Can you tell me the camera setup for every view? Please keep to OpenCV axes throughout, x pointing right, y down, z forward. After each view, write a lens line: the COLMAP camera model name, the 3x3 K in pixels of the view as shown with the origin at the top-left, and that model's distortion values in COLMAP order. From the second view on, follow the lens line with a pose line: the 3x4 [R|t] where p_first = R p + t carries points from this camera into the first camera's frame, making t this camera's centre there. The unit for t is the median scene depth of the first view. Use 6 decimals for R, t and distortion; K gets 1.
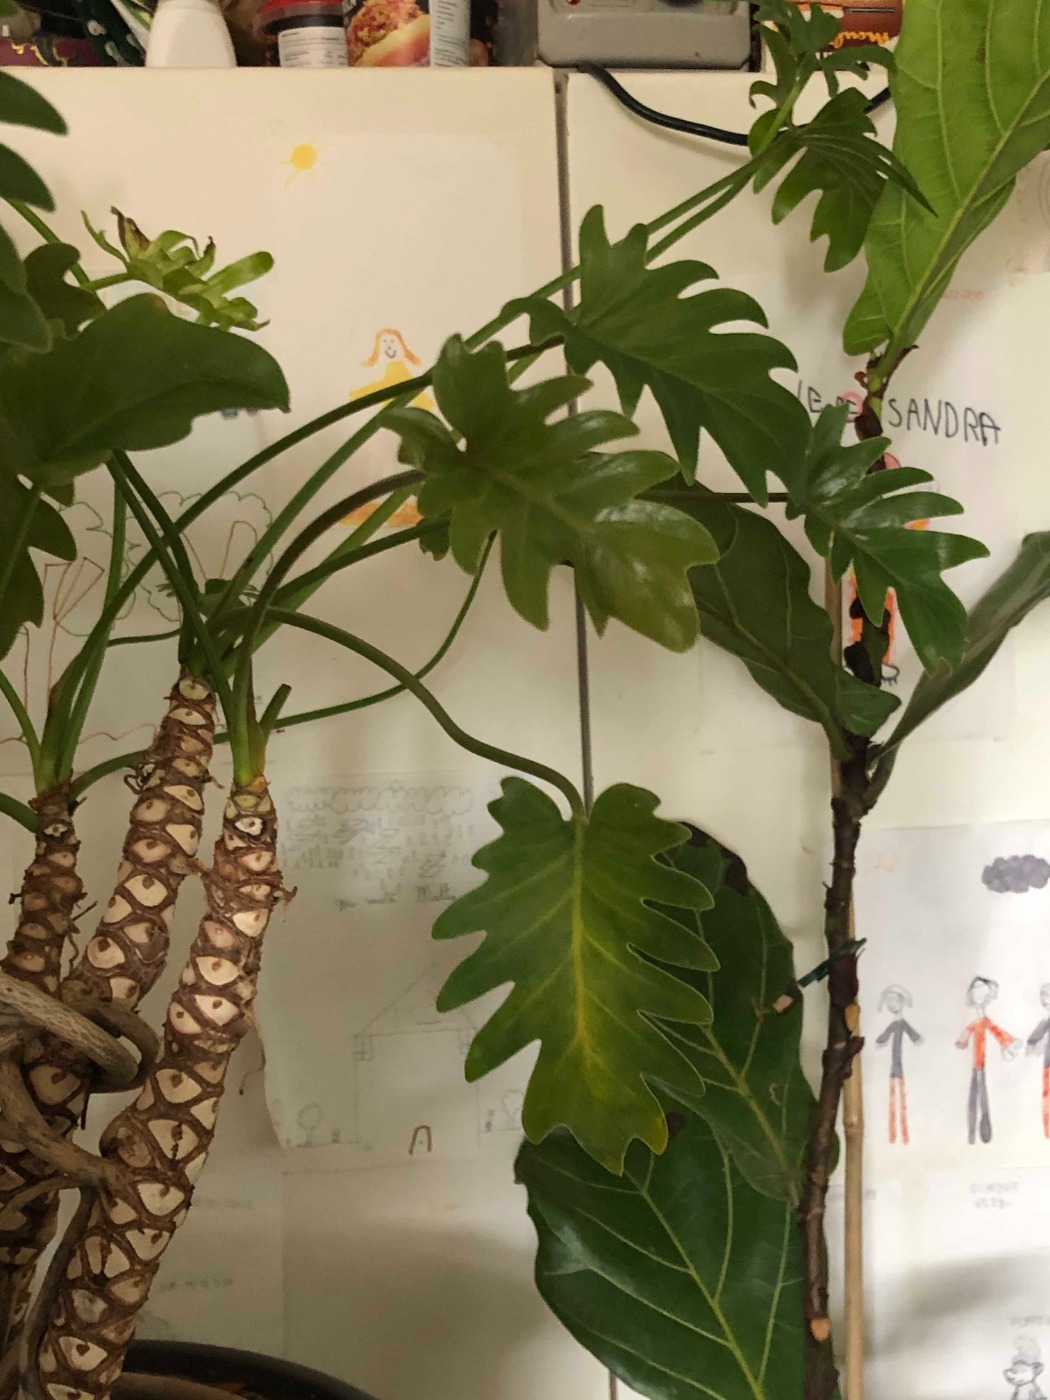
lens RADIAL K [[1754.3, 0, 543.4], [0, 1754.3, 696.6], [0, 0, 1]] dist [0.115966, -0.394000]
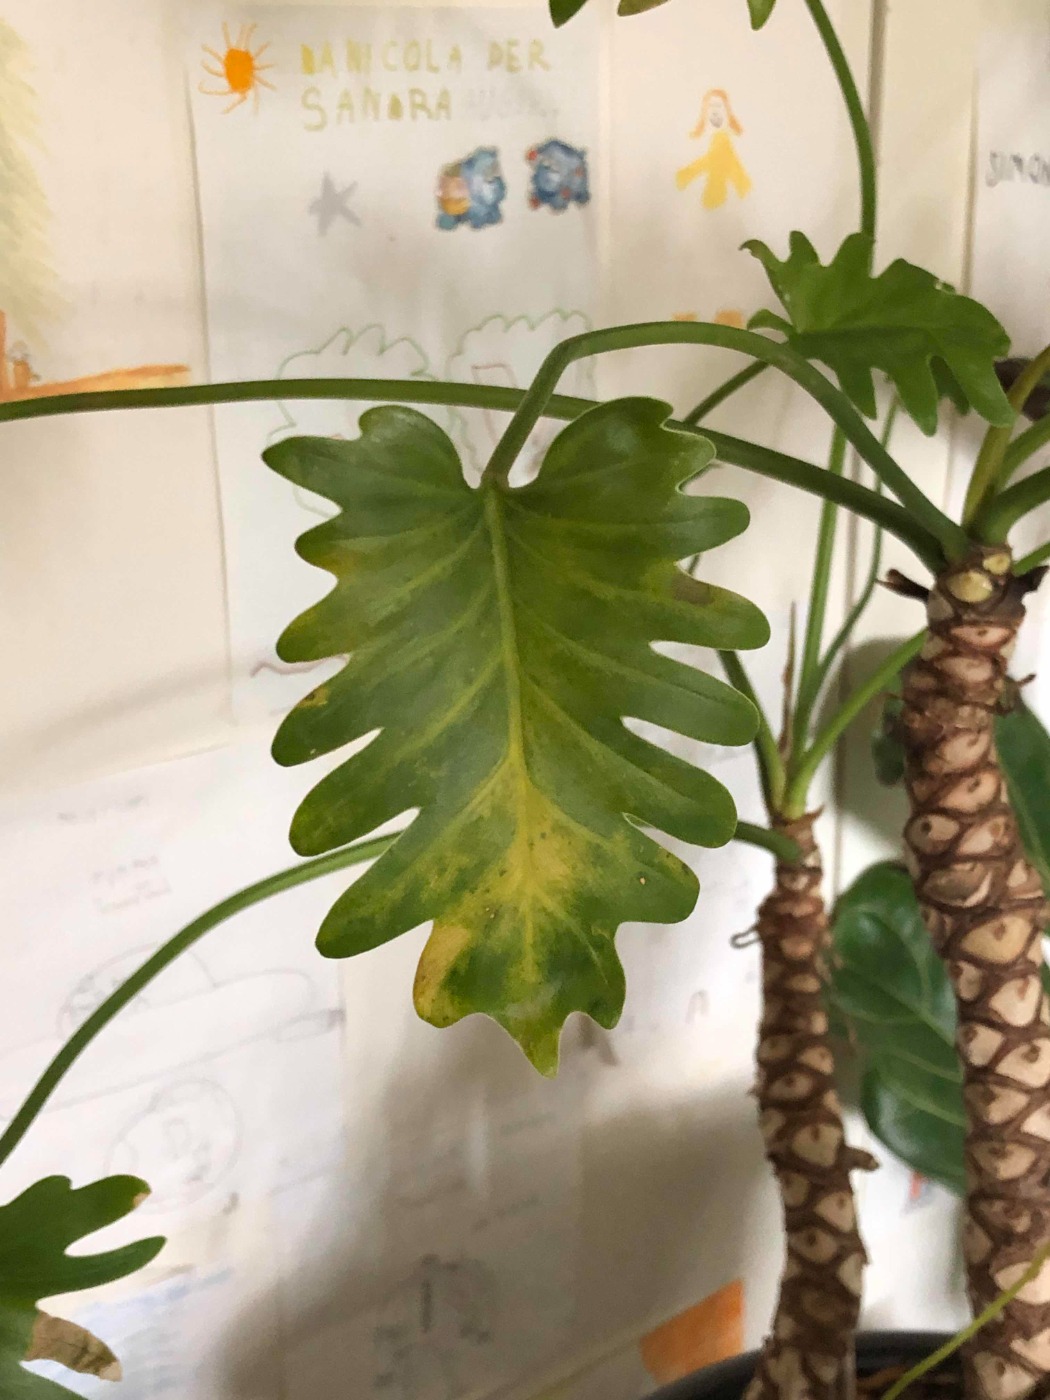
lens RADIAL K [[1785.9, 0, 525.0], [0, 1785.9, 700.0], [0, 0, 1]] dist [0.255772, -1.111397]
pose [[0.875887, -0.136355, 0.462848, -0.755306], [0.002867, 0.960694, 0.277595, -0.223300], [-0.482507, -0.241815, 0.841851, 0.377503]]
